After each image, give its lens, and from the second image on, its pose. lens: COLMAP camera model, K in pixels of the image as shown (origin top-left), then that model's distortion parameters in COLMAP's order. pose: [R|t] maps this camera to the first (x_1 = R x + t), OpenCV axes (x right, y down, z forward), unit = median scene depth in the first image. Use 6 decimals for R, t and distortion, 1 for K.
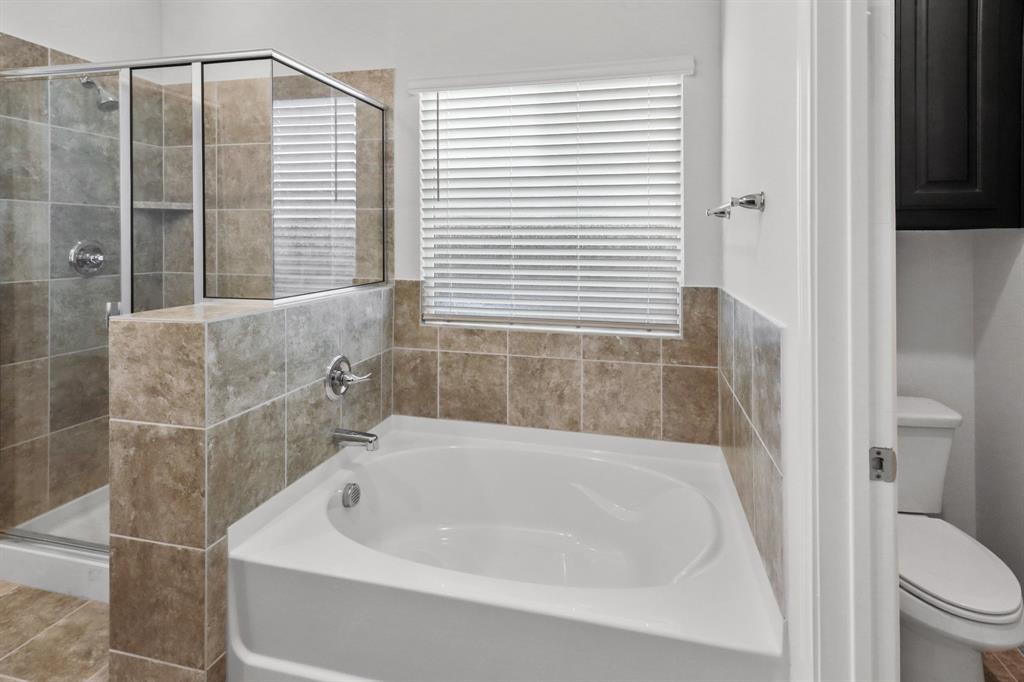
lens RADIAL K [[539.1, 0, 513.4], [0, 539.1, 248.1], [0, 0, 1]] dist [-0.018543, -0.002343]
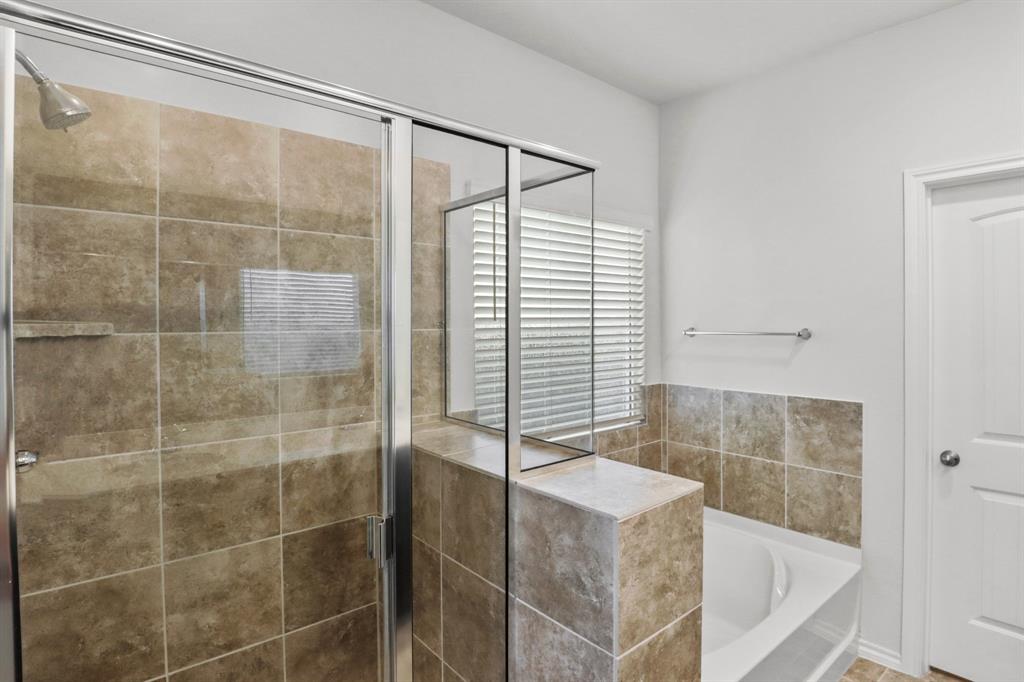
lens RADIAL K [[539.1, 0, 513.5], [0, 539.1, 336.0], [0, 0, 1]] dist [-0.018543, -0.002343]
pose [[0.593606, -0.033177, 0.804072, -0.873735], [0.021768, 0.999446, 0.025168, -0.084671], [-0.804461, 0.002563, 0.593999, 0.422850]]
